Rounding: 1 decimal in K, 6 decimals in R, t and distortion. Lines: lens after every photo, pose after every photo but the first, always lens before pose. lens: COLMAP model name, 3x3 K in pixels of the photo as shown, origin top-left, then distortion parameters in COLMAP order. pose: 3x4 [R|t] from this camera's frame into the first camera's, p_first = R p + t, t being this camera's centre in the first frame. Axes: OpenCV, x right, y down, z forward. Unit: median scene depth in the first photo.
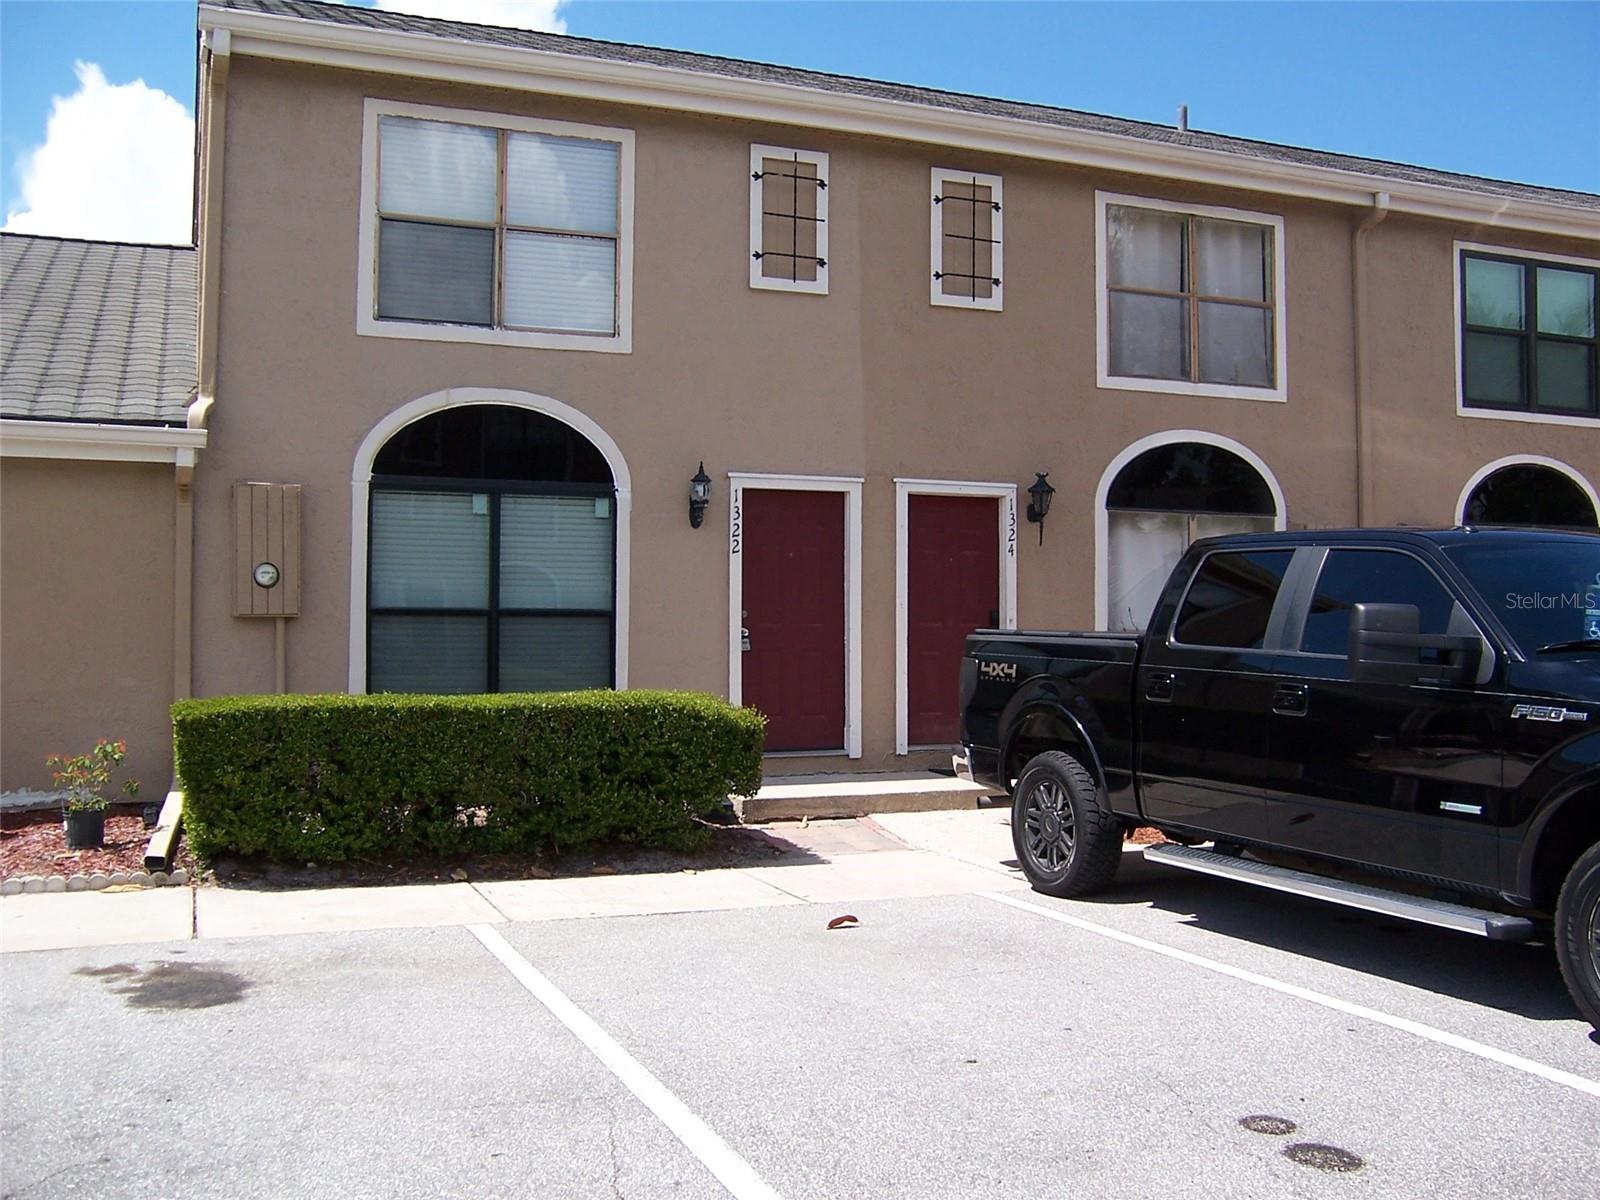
lens RADIAL K [[1575.3, 0, 798.5], [0, 1575.3, 583.6], [0, 0, 1]] dist [-0.126970, 0.182753]
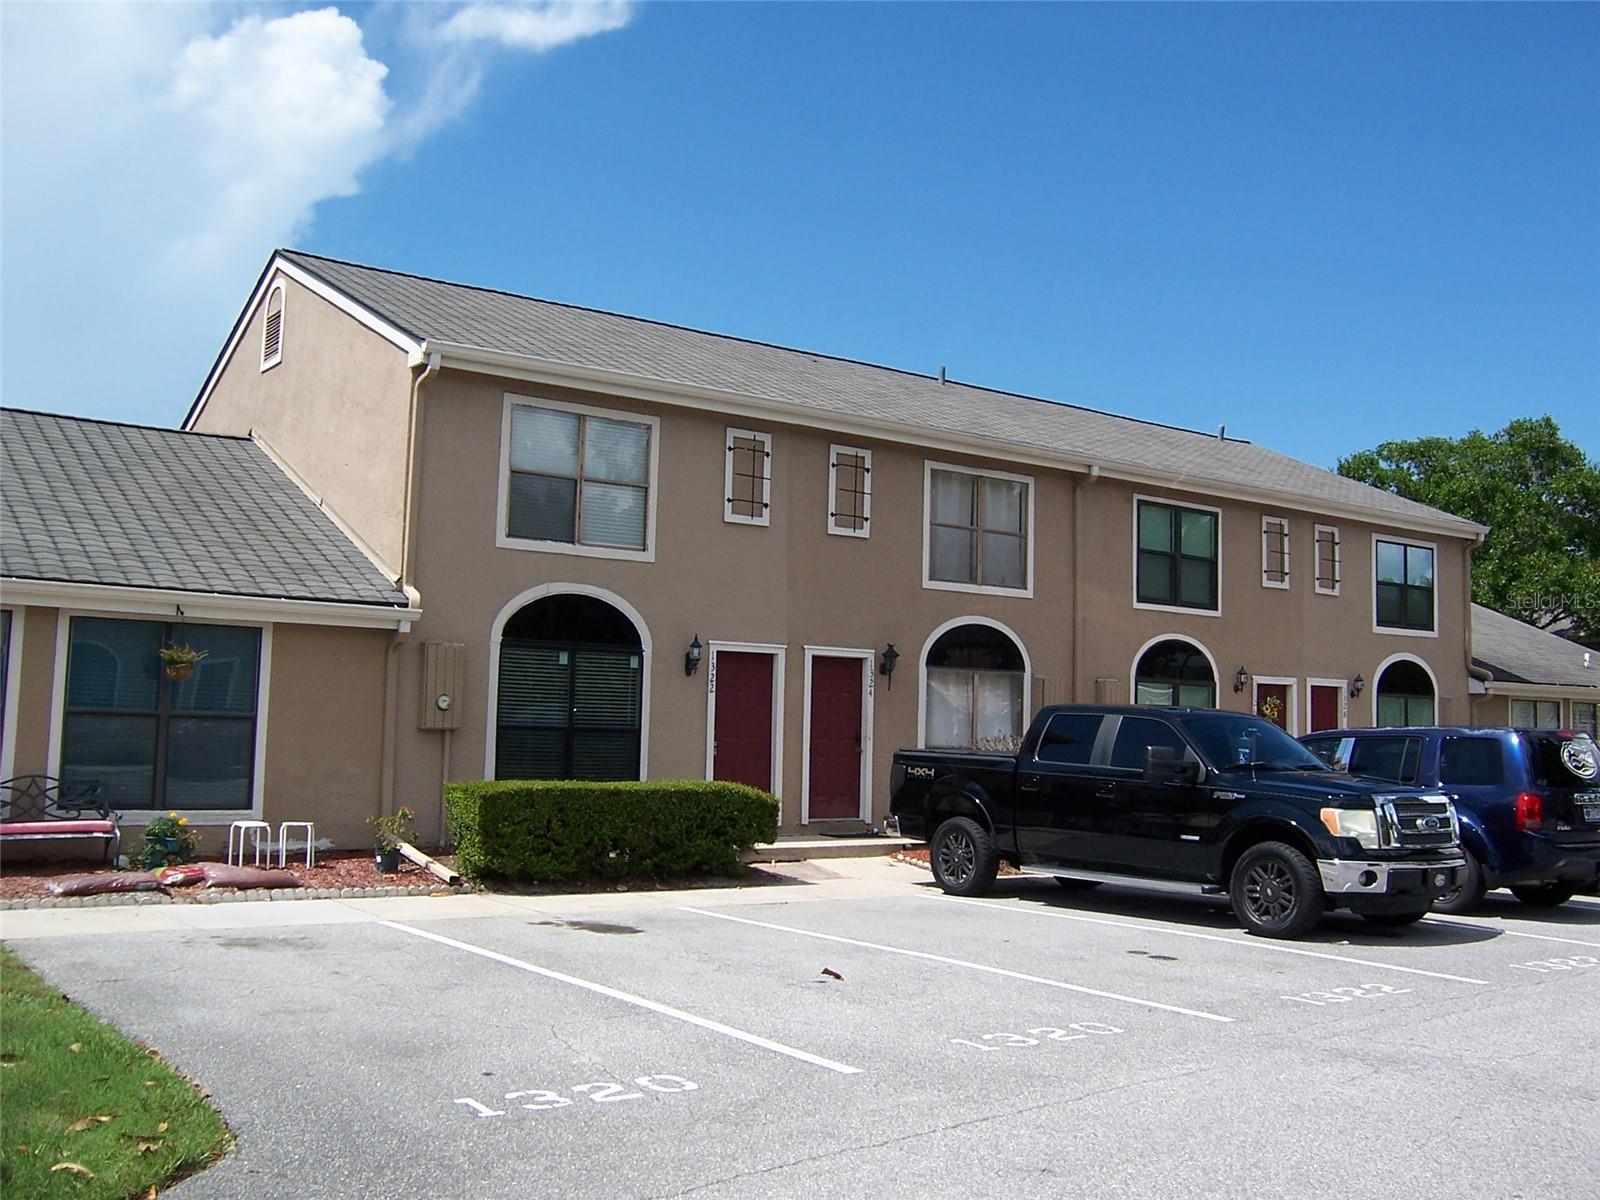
lens RADIAL K [[1558.9, 0, 800.0], [0, 1558.9, 600.0], [0, 0, 1]] dist [-0.102640, -0.009895]
pose [[0.970376, 0.040893, 0.238115, -0.330609], [-0.028948, 0.998151, -0.053449, -0.031354], [-0.239860, 0.044973, 0.969765, -0.521573]]
